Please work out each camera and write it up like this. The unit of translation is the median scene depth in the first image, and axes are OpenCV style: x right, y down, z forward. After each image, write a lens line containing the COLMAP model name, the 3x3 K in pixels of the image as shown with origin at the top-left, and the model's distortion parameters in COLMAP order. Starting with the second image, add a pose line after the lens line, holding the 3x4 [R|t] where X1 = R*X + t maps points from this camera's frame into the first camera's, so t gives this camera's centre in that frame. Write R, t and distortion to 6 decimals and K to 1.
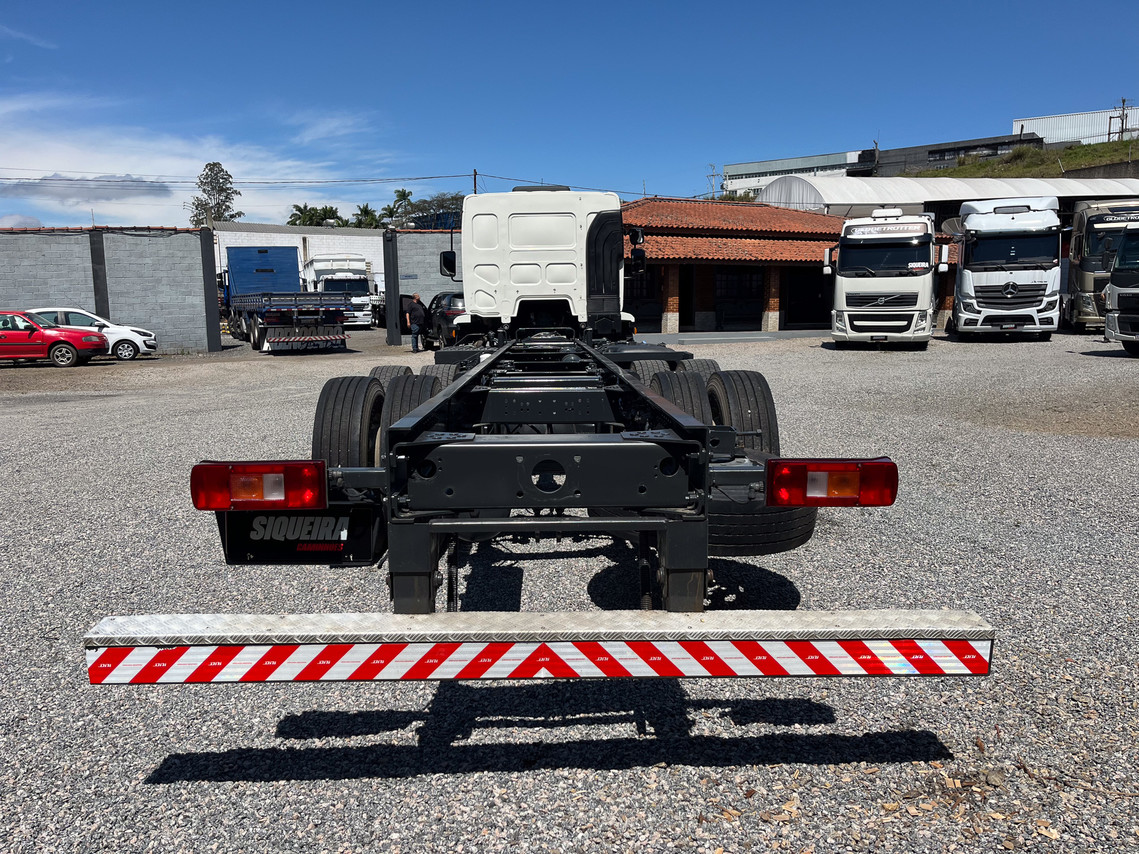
lens RADIAL K [[871.7, 0, 569.5], [0, 871.7, 427.0], [0, 0, 1]] dist [0.059013, -0.094566]
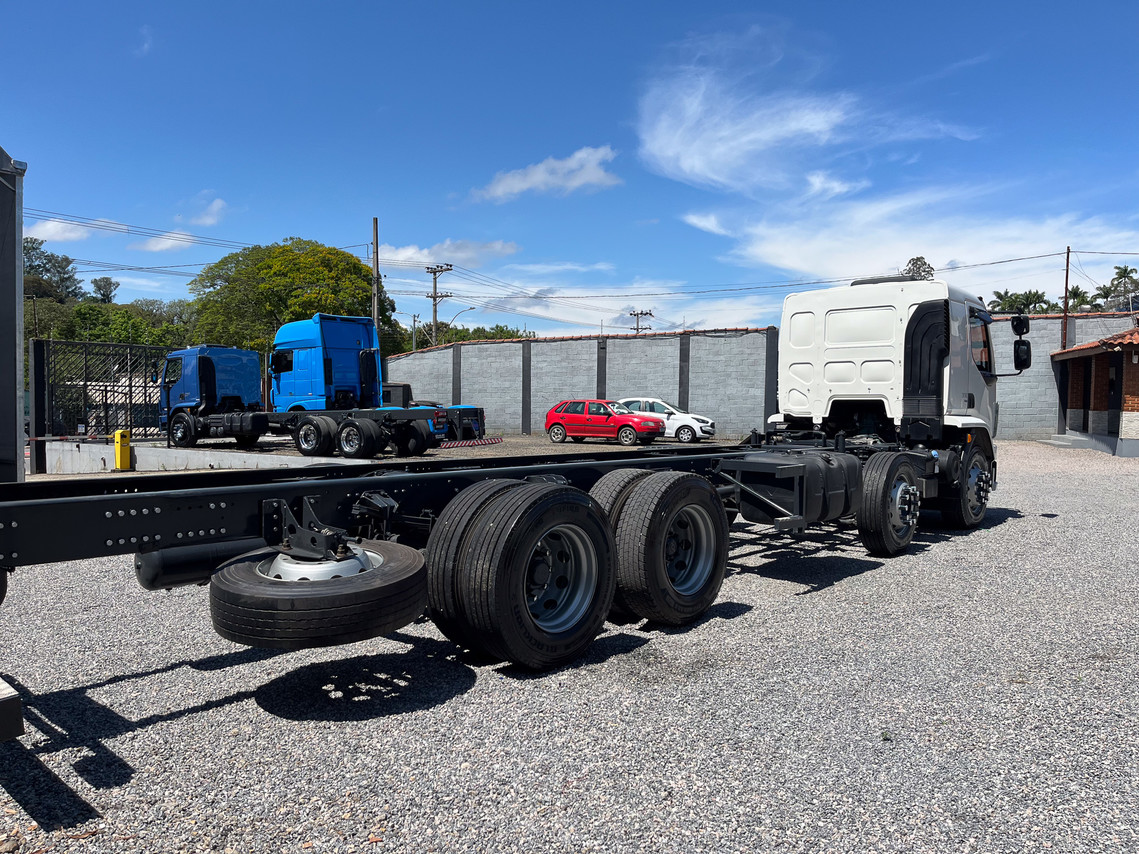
lens RADIAL K [[866.7, 0, 576.4], [0, 866.7, 420.1], [0, 0, 1]] dist [0.053028, -0.086794]
pose [[0.718147, 0.032441, -0.695135, 0.191023], [-0.106443, 0.992279, -0.063659, -0.016808], [0.687702, 0.119709, 0.716055, 0.069334]]
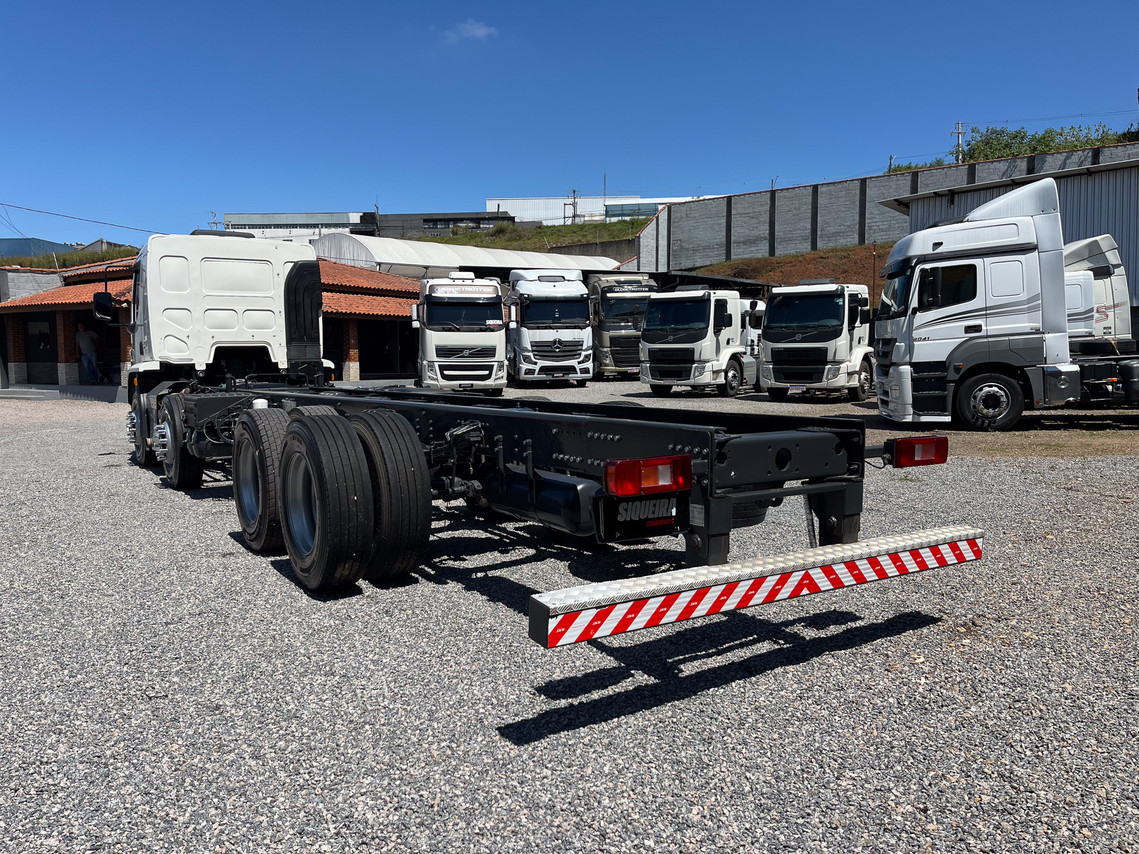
lens RADIAL K [[866.7, 0, 576.4], [0, 866.7, 420.1], [0, 0, 1]] dist [0.053028, -0.086794]
pose [[0.847257, -0.033368, 0.530135, -0.111574], [0.068748, 0.996519, -0.047149, 0.003715], [-0.526716, 0.076393, 0.846602, -0.005763]]
